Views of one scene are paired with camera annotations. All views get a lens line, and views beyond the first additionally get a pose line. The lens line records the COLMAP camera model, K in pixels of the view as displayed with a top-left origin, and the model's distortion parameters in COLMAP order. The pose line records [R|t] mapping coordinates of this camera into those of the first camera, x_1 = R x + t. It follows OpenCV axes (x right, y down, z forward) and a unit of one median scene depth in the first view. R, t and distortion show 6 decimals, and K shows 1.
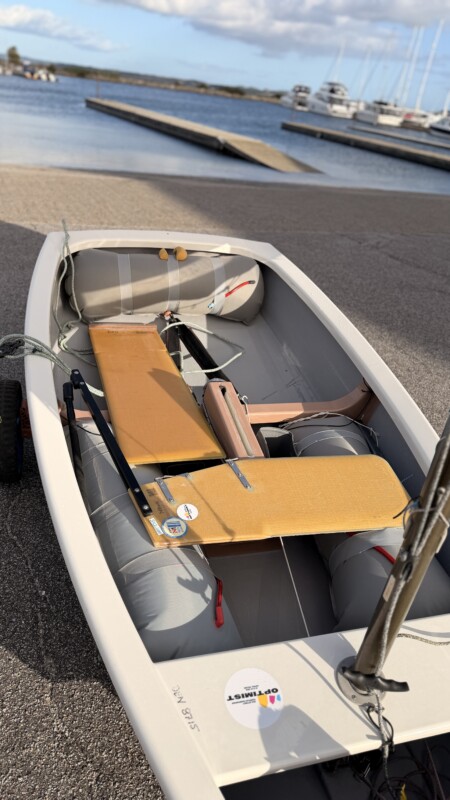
lens RADIAL K [[574.2, 0, 224.2], [0, 574.2, 404.6], [0, 0, 1]] dist [0.060042, -0.071011]
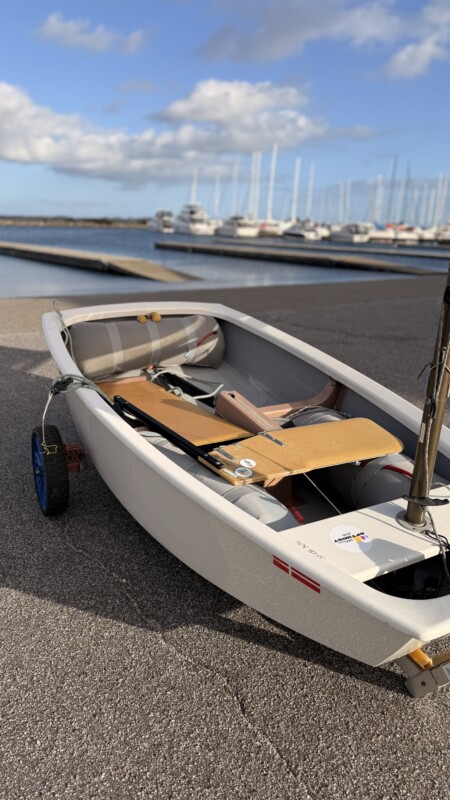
lens RADIAL K [[574.2, 0, 230.7], [0, 574.2, 395.8], [0, 0, 1]] dist [0.060042, -0.071011]
pose [[0.969218, -0.161285, 0.186019, -0.173118], [0.194124, 0.965337, -0.174471, 0.140076], [-0.151432, 0.205211, 0.966932, -0.155159]]
